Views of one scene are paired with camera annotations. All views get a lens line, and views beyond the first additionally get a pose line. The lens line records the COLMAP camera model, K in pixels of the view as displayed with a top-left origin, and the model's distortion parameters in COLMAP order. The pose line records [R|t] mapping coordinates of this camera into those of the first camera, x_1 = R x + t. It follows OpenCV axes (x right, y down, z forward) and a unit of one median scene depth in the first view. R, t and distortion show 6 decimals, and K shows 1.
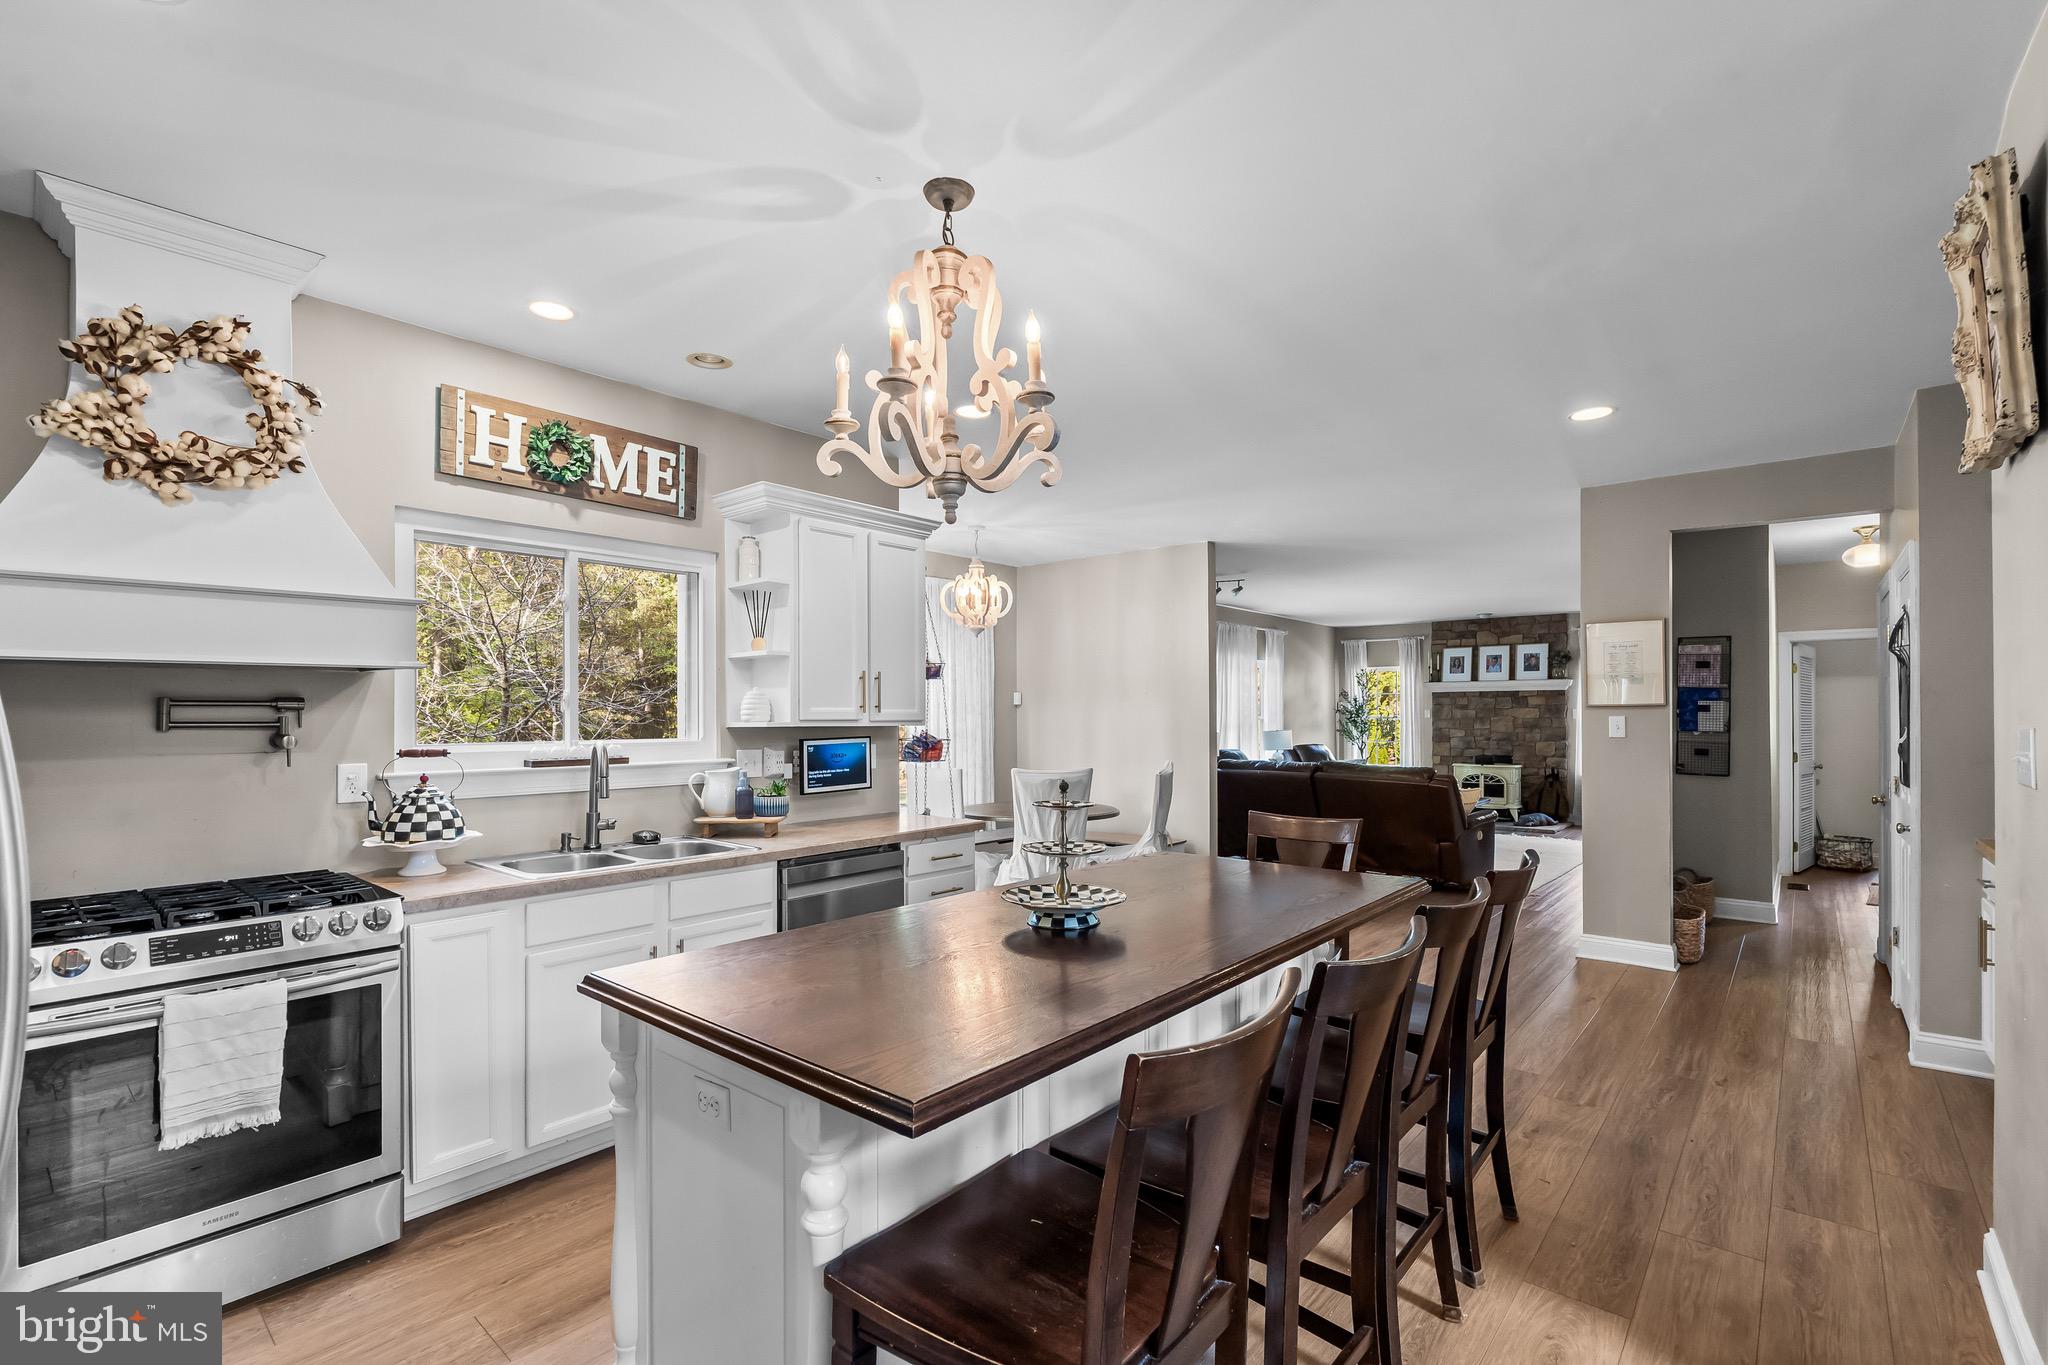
lens RADIAL K [[911.4, 0, 1012.8], [0, 911.4, 703.4], [0, 0, 1]] dist [-0.000495, -0.000034]
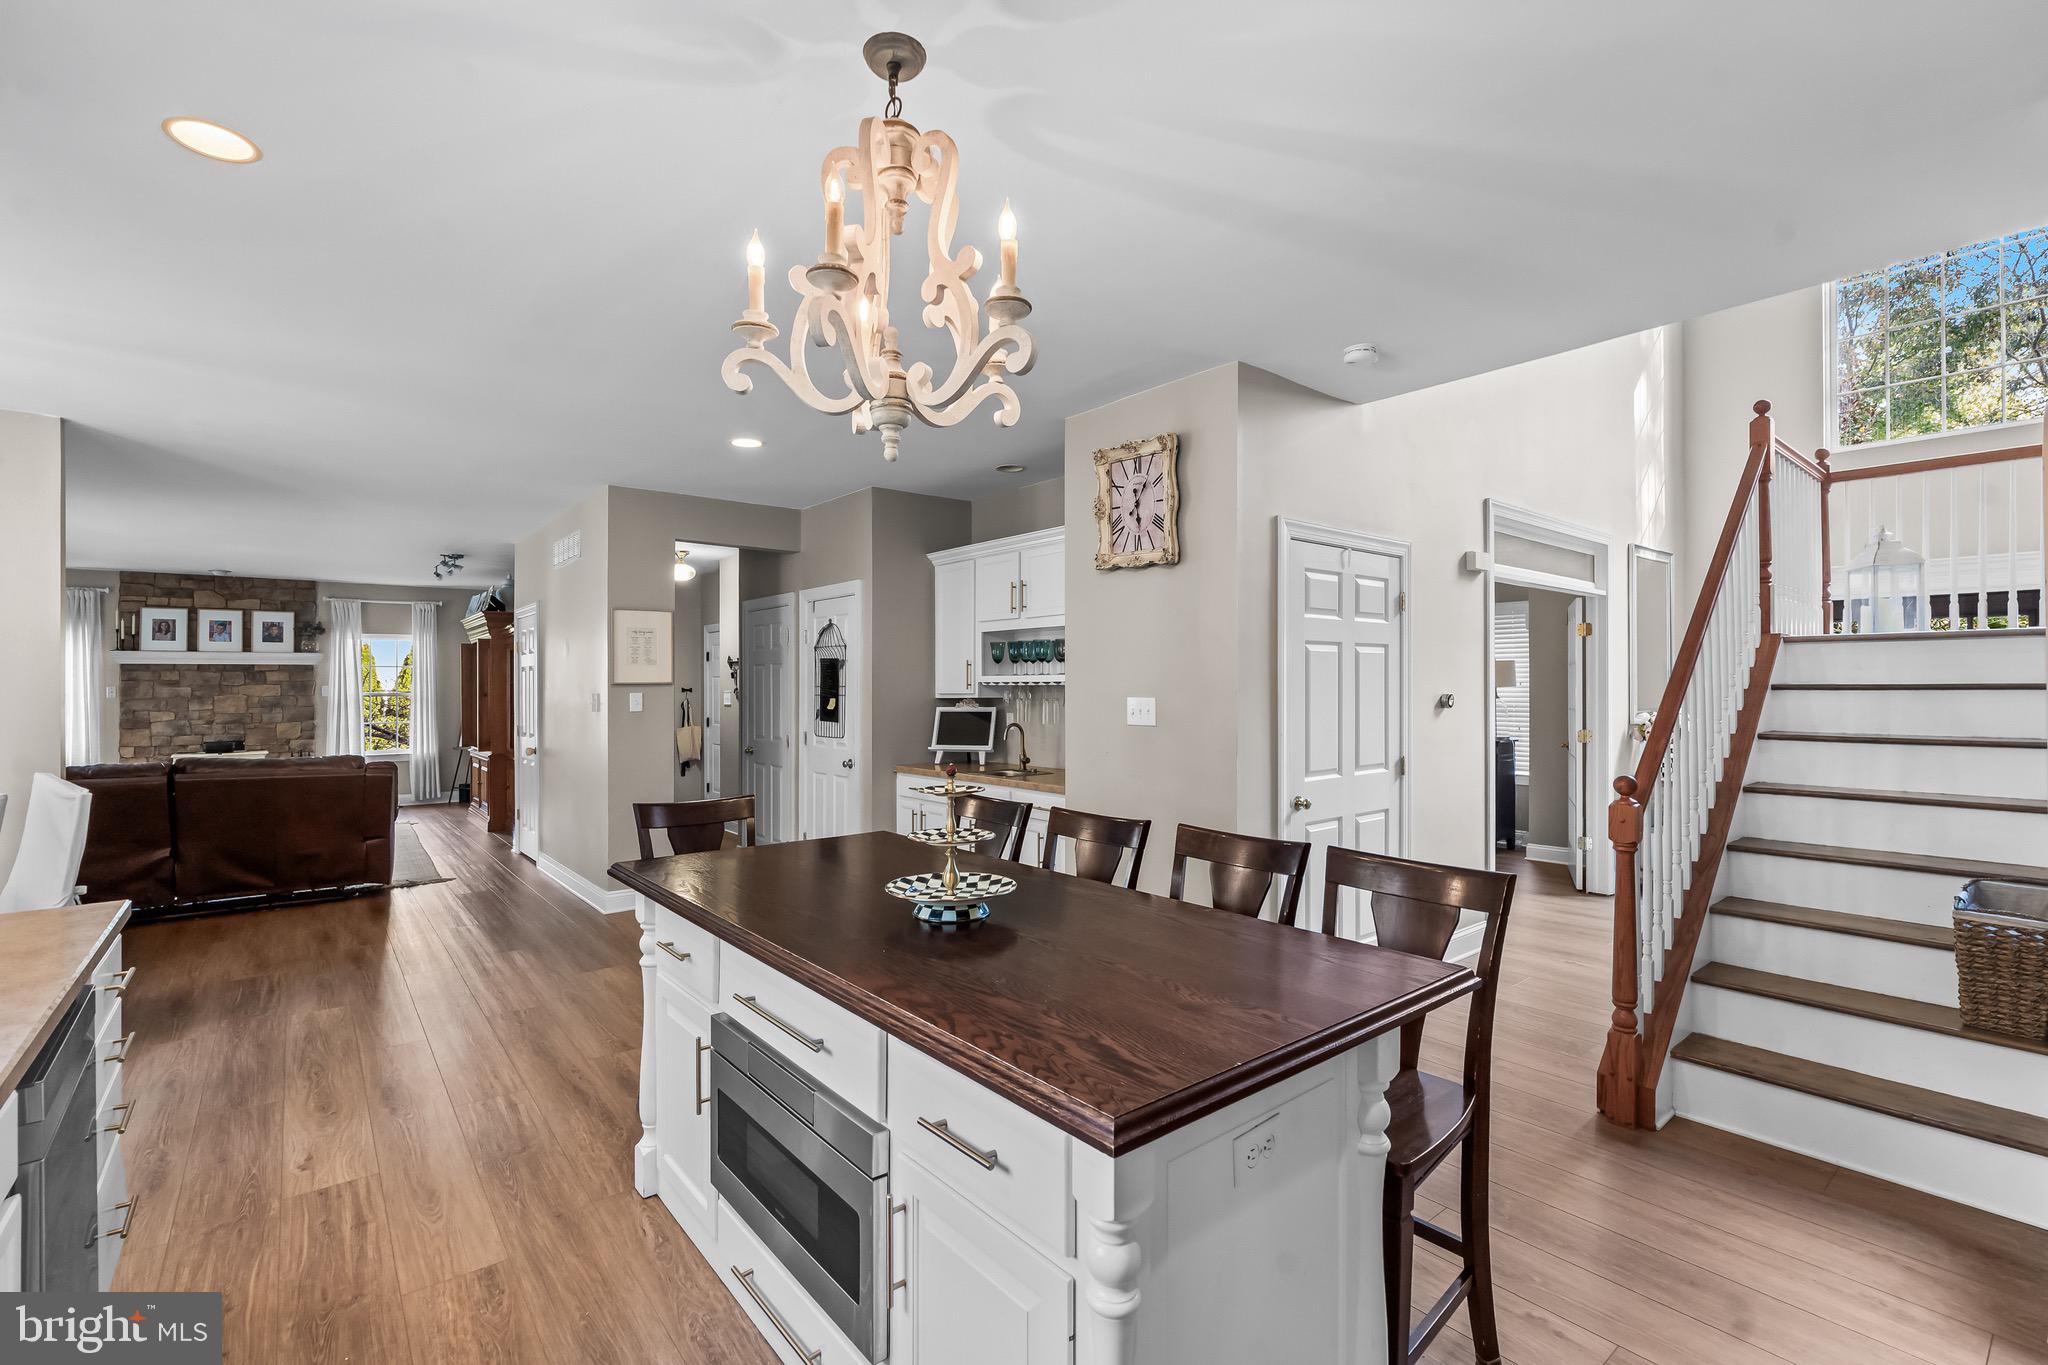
lens RADIAL K [[918.9, 0, 1016.5], [0, 918.9, 668.5], [0, 0, 1]] dist [-0.000074, 0.000039]
pose [[0.188308, 0.014665, 0.982000, -0.165893], [-0.004819, 0.999890, -0.014008, -0.001432], [-0.982098, -0.002095, 0.188358, 0.139793]]
